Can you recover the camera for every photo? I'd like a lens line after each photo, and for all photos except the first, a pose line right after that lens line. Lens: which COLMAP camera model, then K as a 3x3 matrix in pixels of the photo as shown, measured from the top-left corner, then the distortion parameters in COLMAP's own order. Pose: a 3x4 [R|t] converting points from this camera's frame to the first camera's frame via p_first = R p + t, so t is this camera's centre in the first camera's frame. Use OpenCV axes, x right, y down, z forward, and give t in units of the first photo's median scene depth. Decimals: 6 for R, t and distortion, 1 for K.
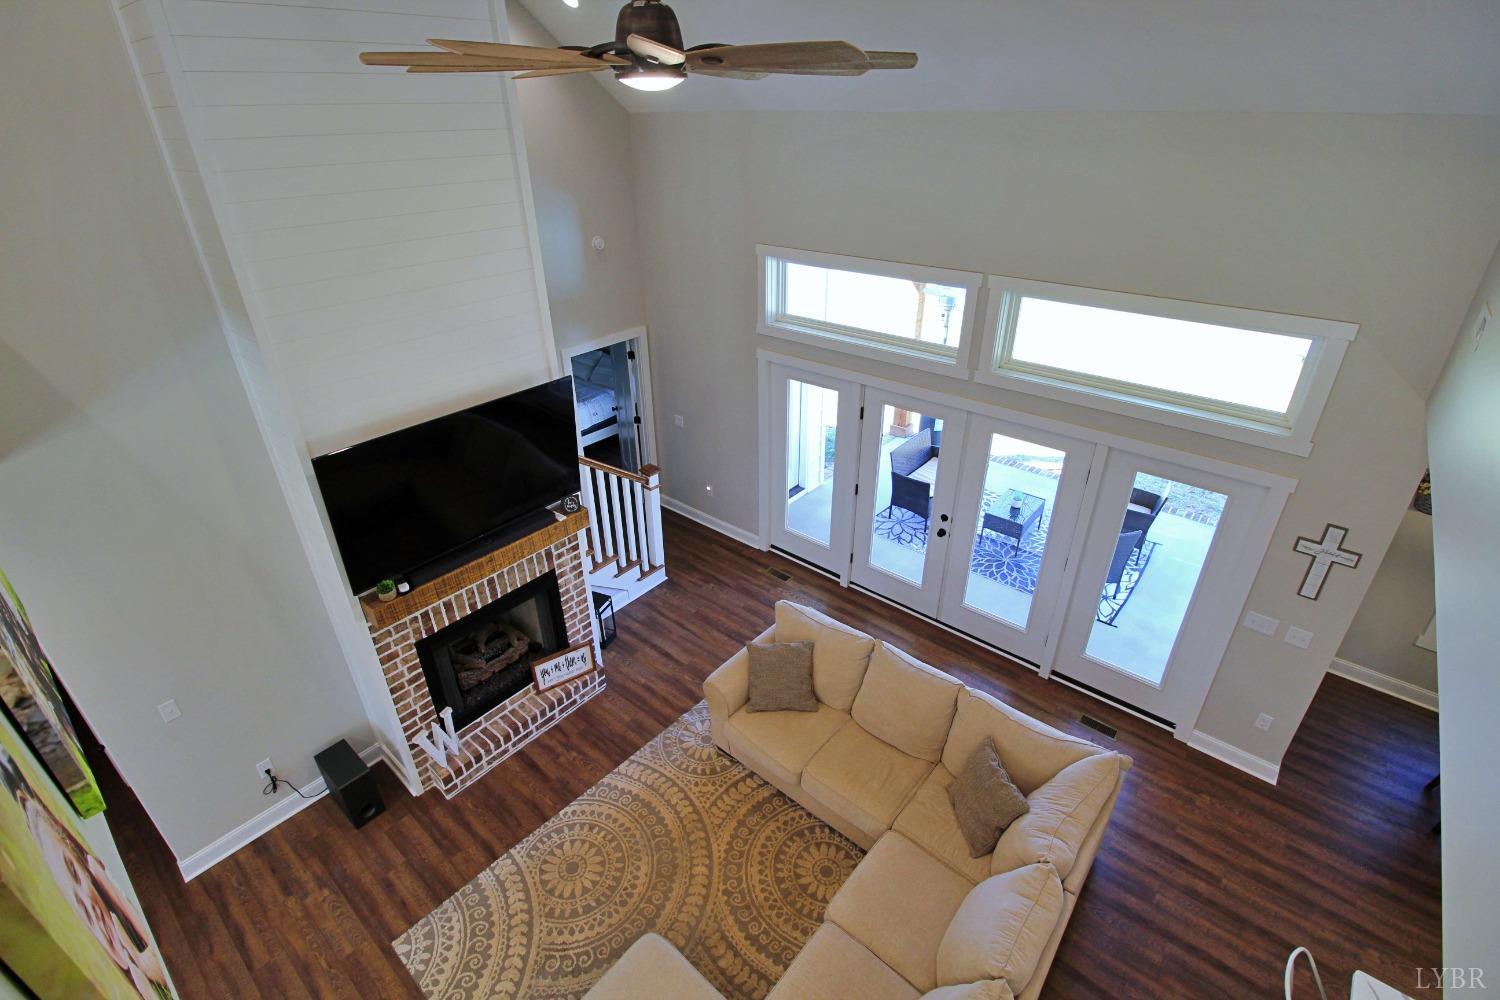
lens RADIAL K [[686.7, 0, 748.5], [0, 686.7, 485.8], [0, 0, 1]] dist [0.000847, -0.011295]
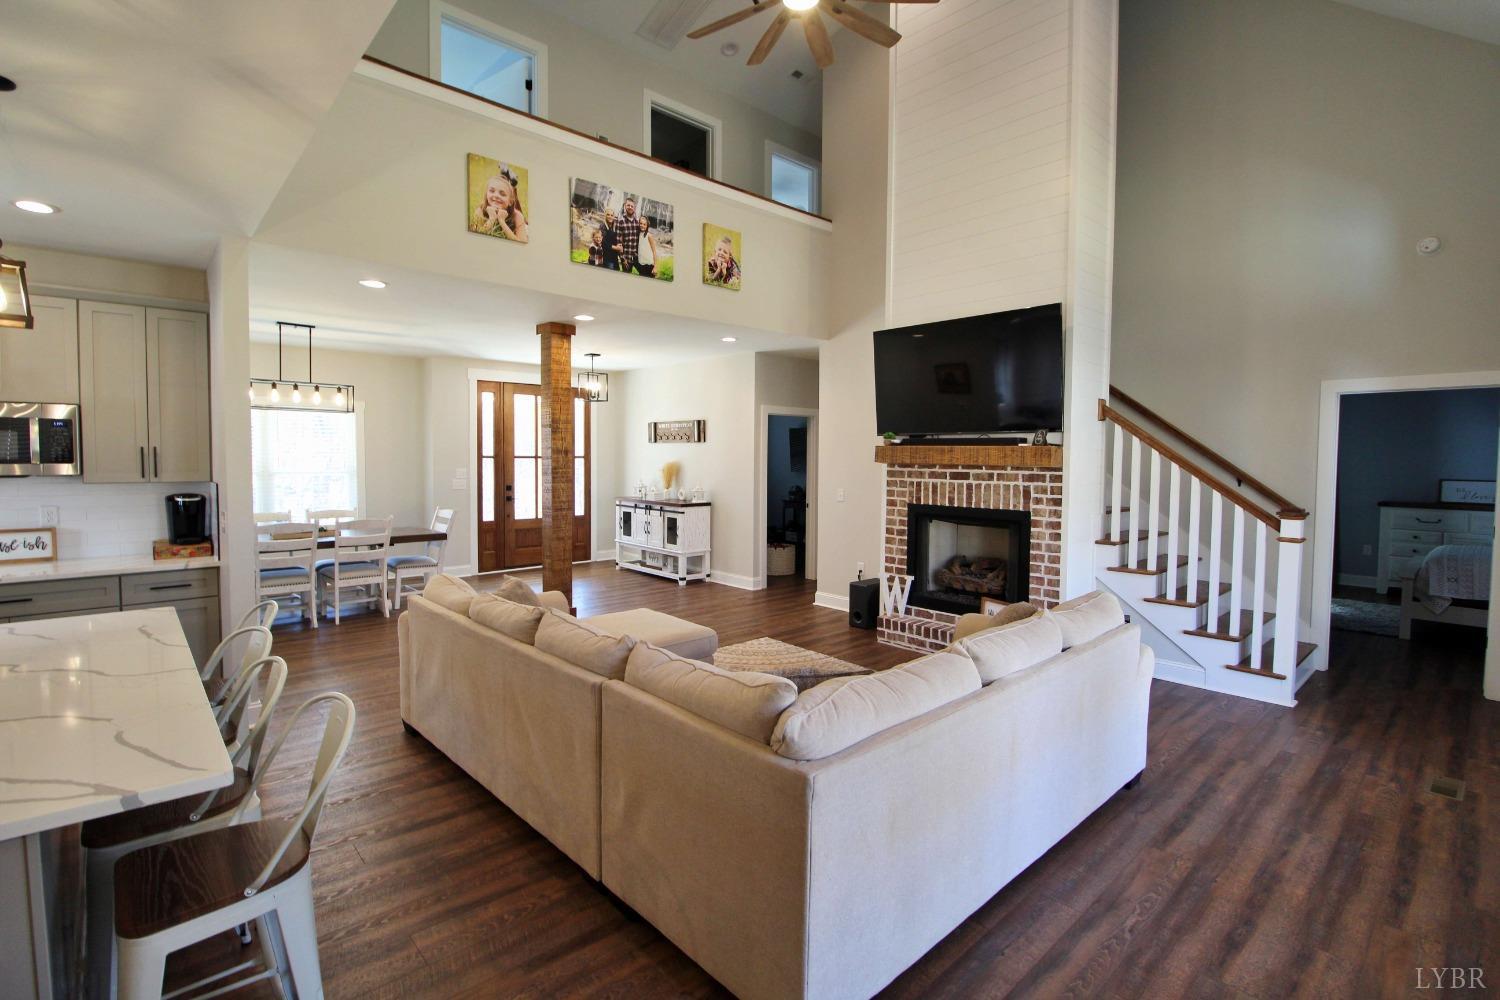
lens RADIAL K [[694.7, 0, 749.3], [0, 694.7, 485.0], [0, 0, 1]] dist [0.000230, -0.012424]
pose [[-0.129325, 0.050398, -0.990321, 0.816210], [-0.476414, 0.872731, 0.106628, 0.184445], [0.869658, 0.485593, -0.088856, 0.764583]]
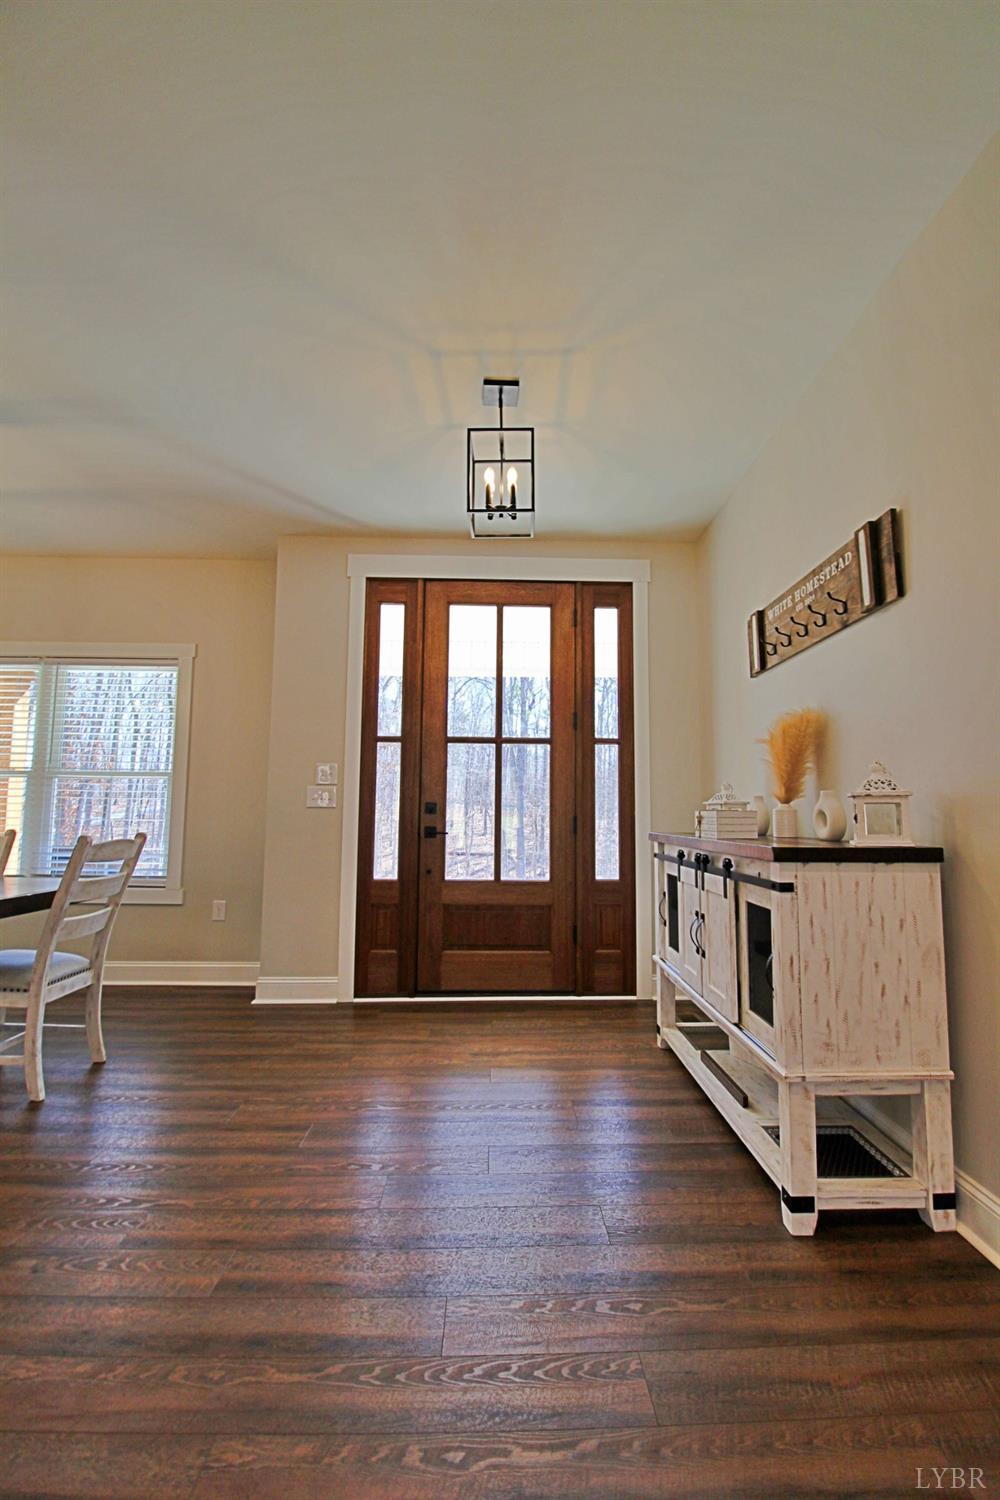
lens RADIAL K [[696.3, 0, 519.3], [0, 696.3, 746.1], [0, 0, 1]] dist [0.007399, -0.018494]
pose [[-0.735719, -0.066105, -0.674053, -0.518220], [-0.322399, 0.909420, 0.262705, 0.385958], [0.595631, 0.410591, -0.690390, 0.645354]]
